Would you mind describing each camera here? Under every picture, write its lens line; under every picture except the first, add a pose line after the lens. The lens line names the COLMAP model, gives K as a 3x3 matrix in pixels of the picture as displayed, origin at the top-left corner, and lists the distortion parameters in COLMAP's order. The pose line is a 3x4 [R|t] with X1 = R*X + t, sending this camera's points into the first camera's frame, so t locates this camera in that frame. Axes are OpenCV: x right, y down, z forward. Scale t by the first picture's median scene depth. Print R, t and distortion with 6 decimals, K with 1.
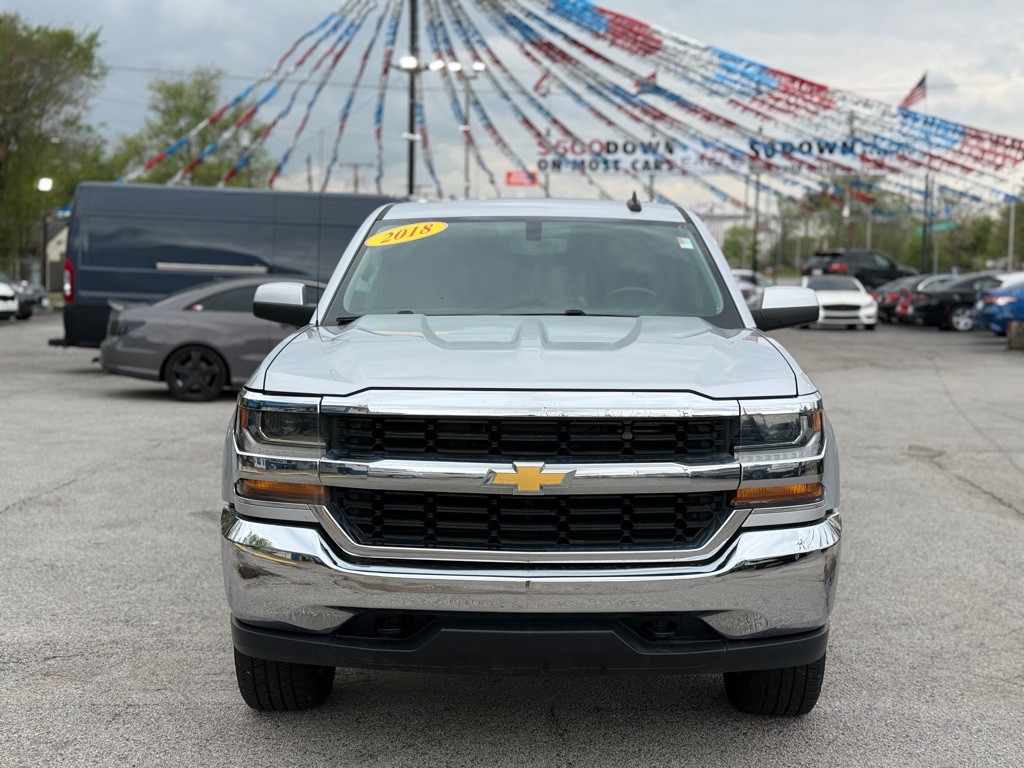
lens RADIAL K [[1445.1, 0, 519.1], [0, 1445.1, 375.8], [0, 0, 1]] dist [0.107720, 0.000000]
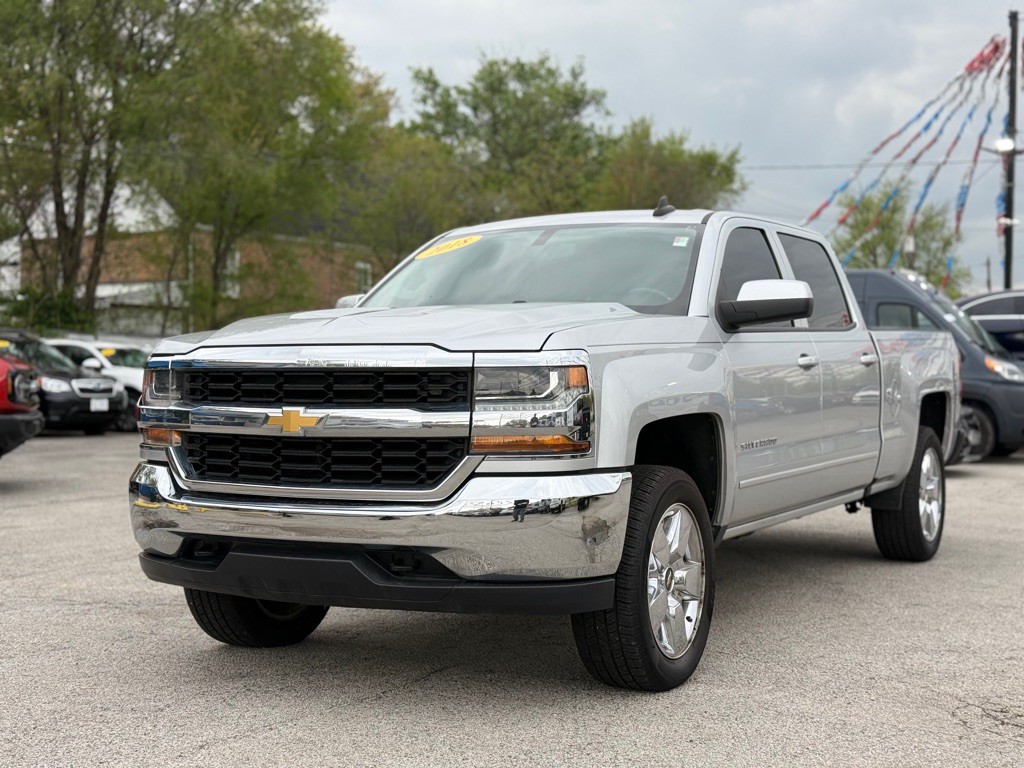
lens RADIAL K [[1445.1, 0, 494.4], [0, 1445.1, 381.6], [0, 0, 1]] dist [0.107720, 0.000000]
pose [[0.881458, -0.004298, -0.472242, 0.647319], [-0.031101, 0.997260, -0.067127, 0.105746], [0.471237, 0.073856, 0.878909, 0.073605]]
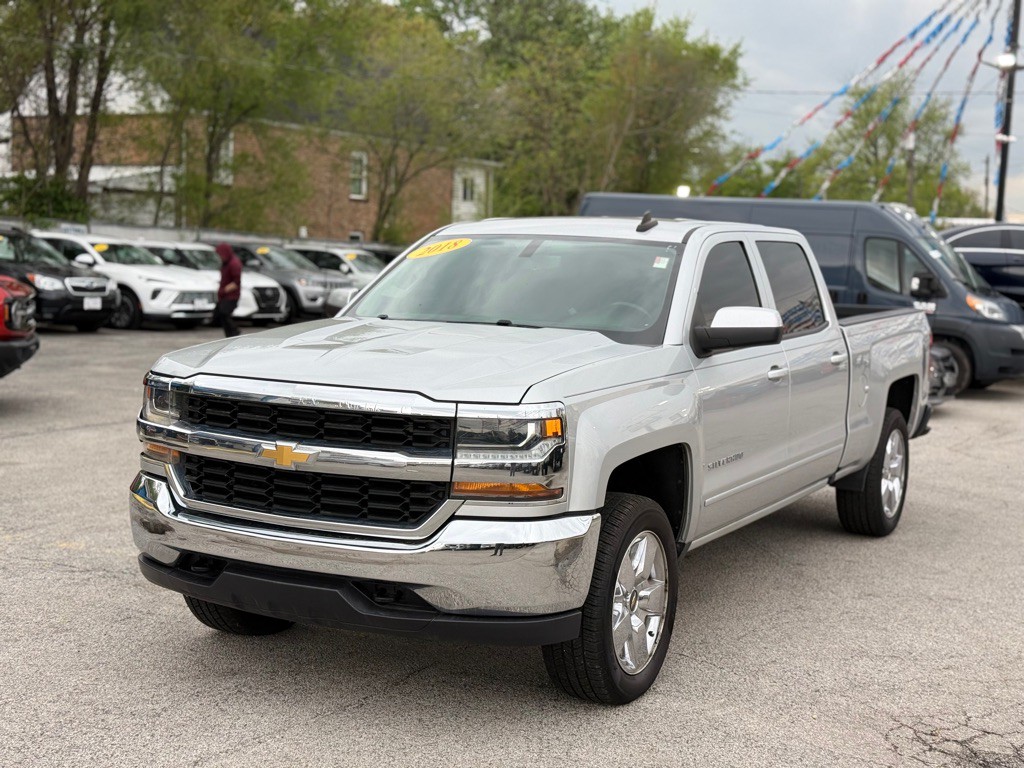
lens RADIAL K [[1445.1, 0, 506.7], [0, 1445.1, 389.3], [0, 0, 1]] dist [0.107720, 0.000000]
pose [[0.886935, 0.065736, -0.457192, 0.683375], [-0.062577, 0.997796, 0.022068, -0.021058], [0.457635, 0.009037, 0.889094, 0.010440]]
